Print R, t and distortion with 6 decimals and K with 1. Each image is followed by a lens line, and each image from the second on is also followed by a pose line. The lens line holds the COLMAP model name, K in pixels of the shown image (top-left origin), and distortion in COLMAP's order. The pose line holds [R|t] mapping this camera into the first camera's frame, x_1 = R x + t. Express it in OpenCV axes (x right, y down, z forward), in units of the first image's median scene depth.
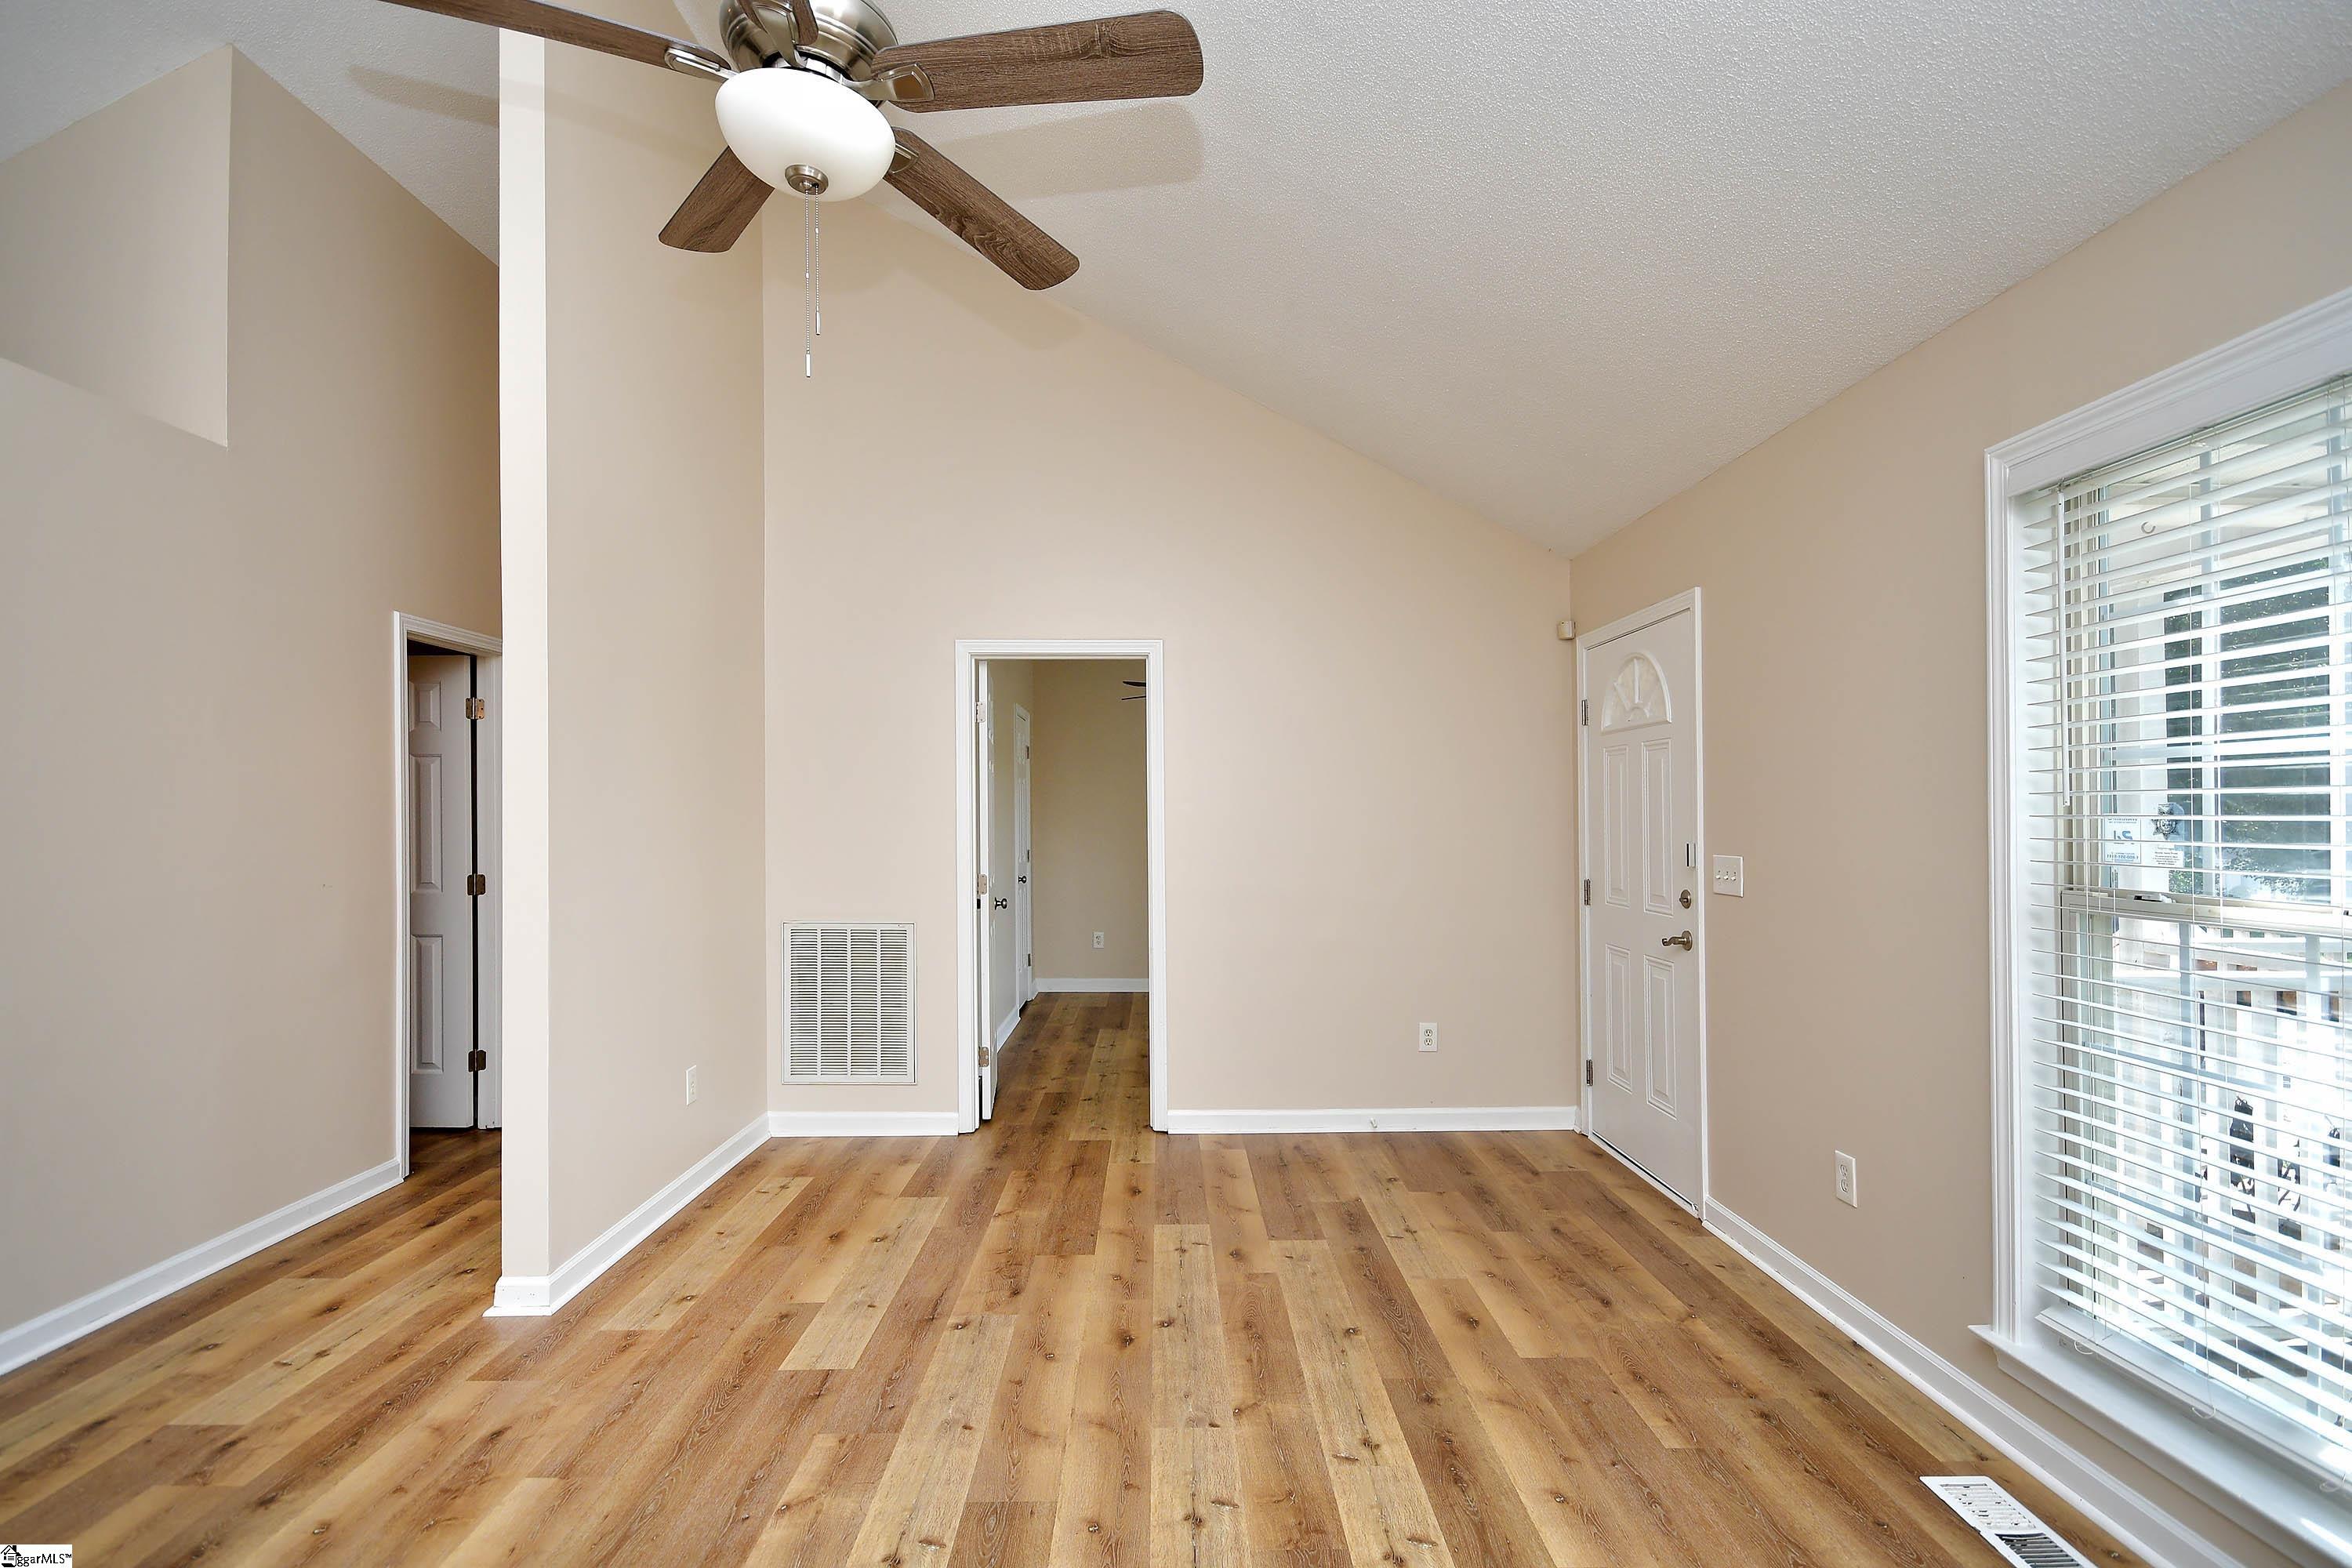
lens RADIAL K [[1102.6, 0, 1176.0], [0, 1102.6, 784.0], [0, 0, 1]] dist [-0.001325, -0.000570]
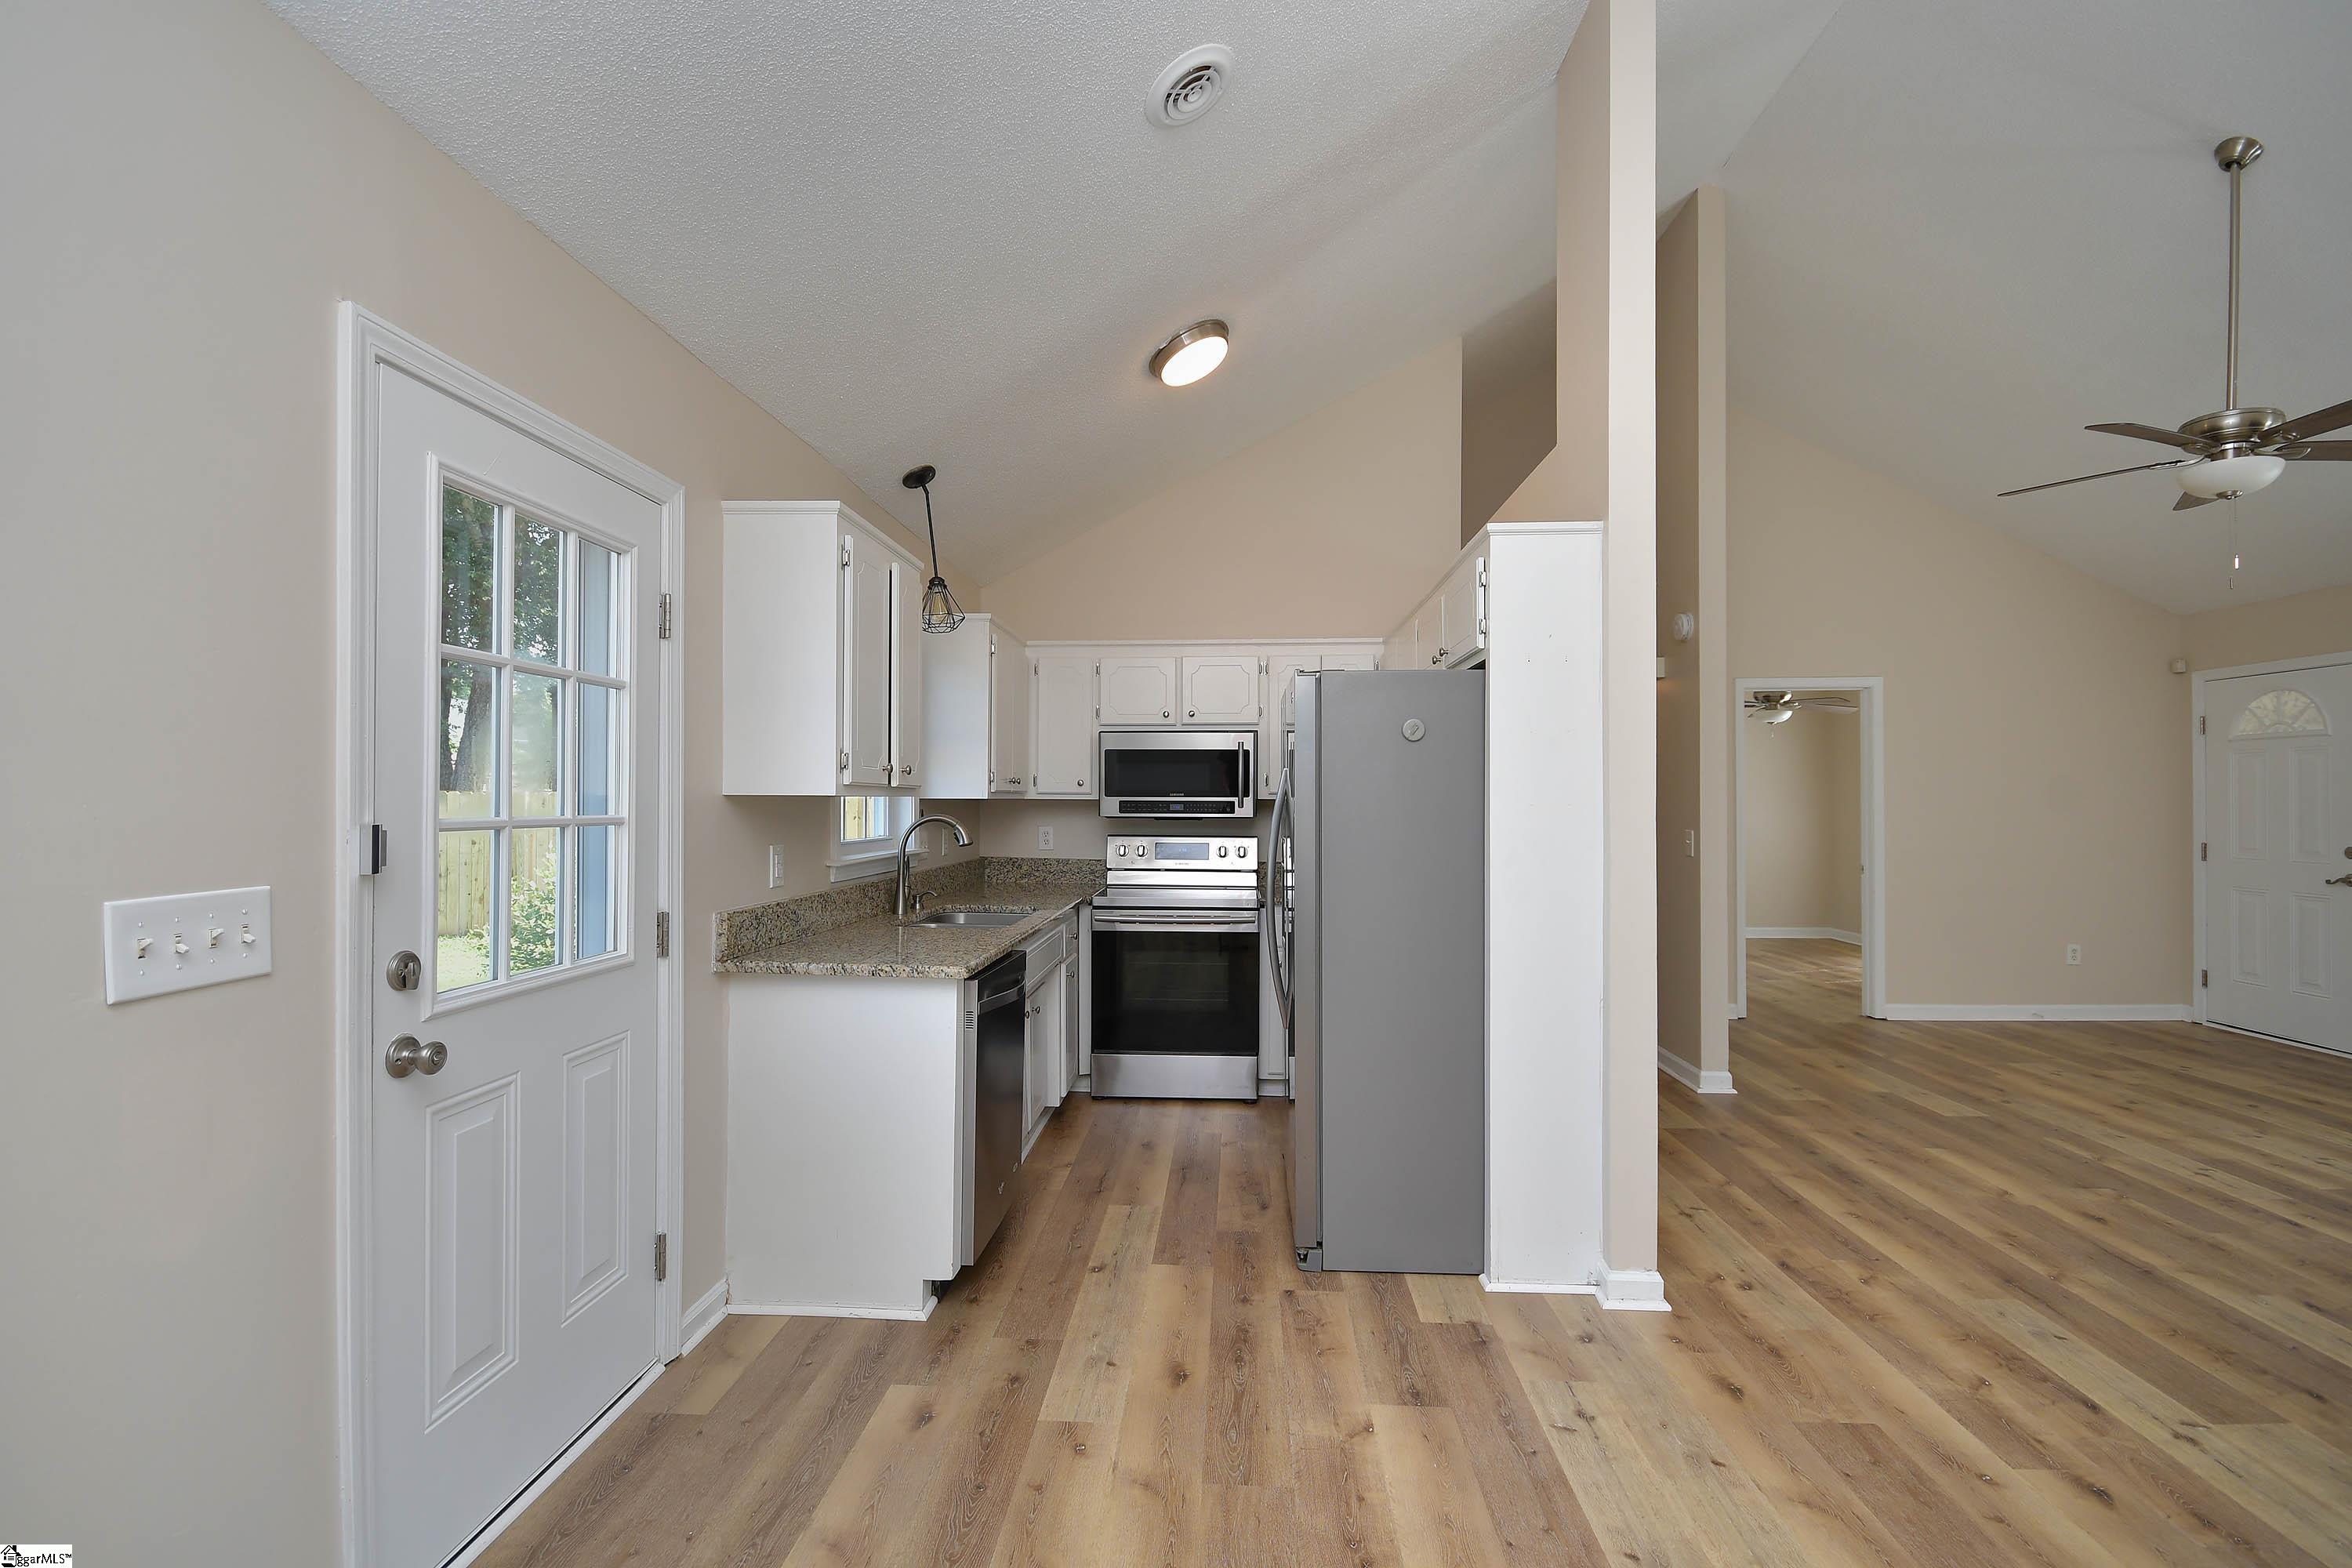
lens RADIAL K [[1020.5, 0, 1176.0], [0, 1020.5, 784.0], [0, 0, 1]] dist [0.047159, -0.026557]
pose [[0.996953, -0.014605, -0.076625, -1.203536], [0.015161, 0.999863, 0.006672, -0.024182], [0.076517, -0.007813, 0.997038, -0.620582]]
